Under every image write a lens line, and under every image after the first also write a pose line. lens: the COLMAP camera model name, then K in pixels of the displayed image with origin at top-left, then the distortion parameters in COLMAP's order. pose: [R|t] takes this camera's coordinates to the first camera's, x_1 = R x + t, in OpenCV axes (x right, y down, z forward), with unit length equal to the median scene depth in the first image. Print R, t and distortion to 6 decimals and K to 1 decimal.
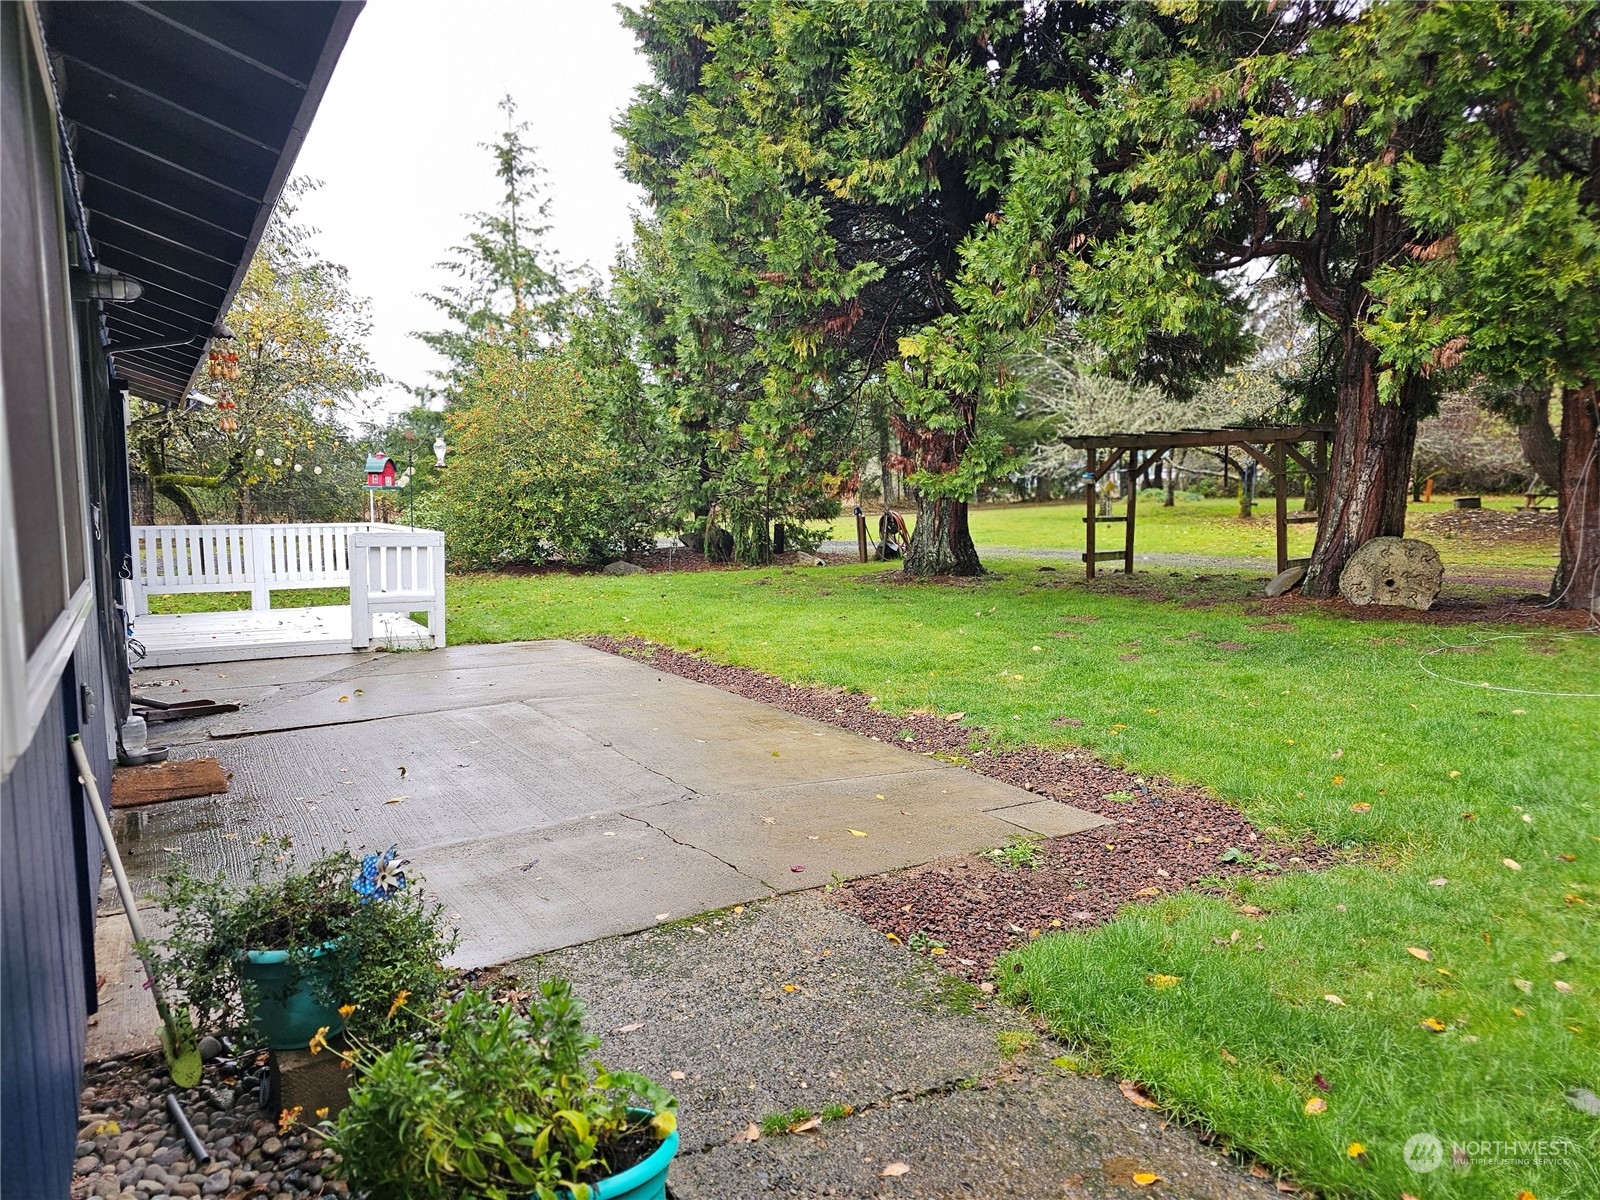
lens RADIAL K [[1068.7, 0, 802.2], [0, 1068.7, 607.1], [0, 0, 1]] dist [0.025479, -0.006465]
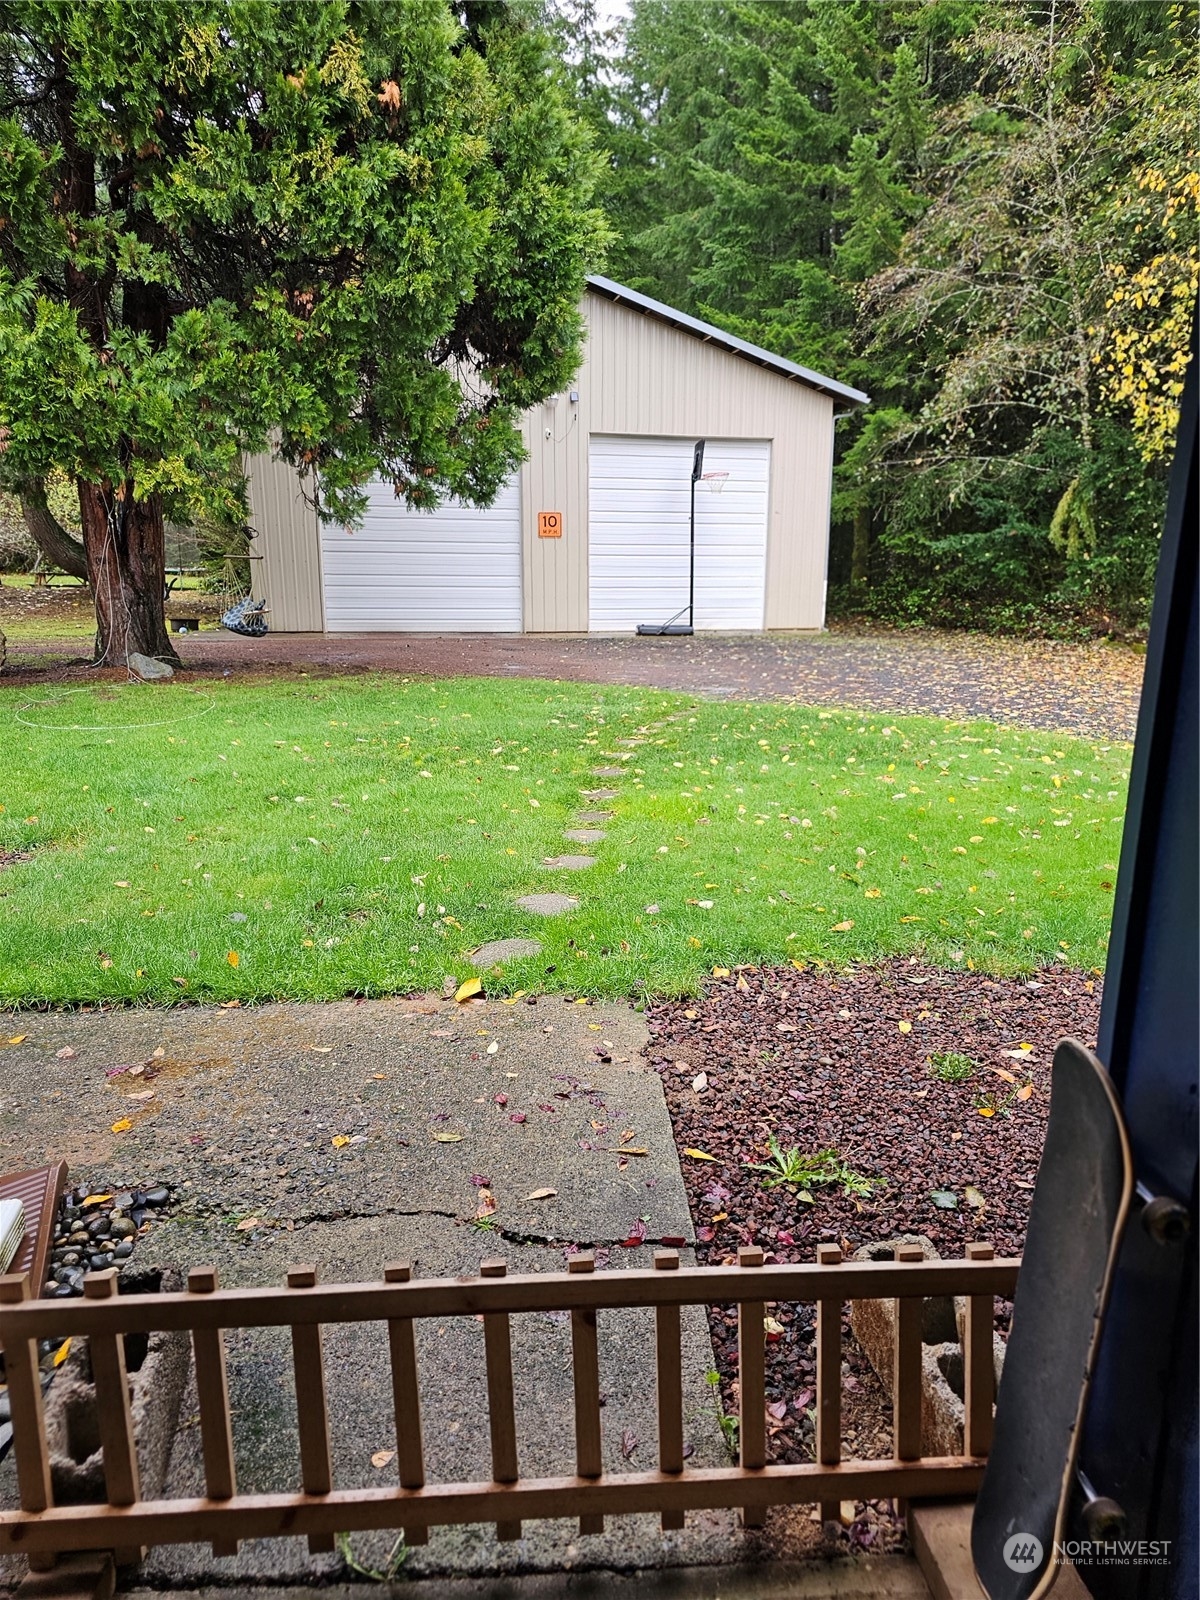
lens RADIAL K [[1068.7, 0, 604.8], [0, 1068.7, 801.1], [0, 0, 1]] dist [0.025479, -0.006465]
pose [[0.475513, -0.171781, 0.862774, -0.142729], [0.080841, 0.985132, 0.151588, 0.017406], [-0.875987, -0.002335, 0.482330, -0.110162]]
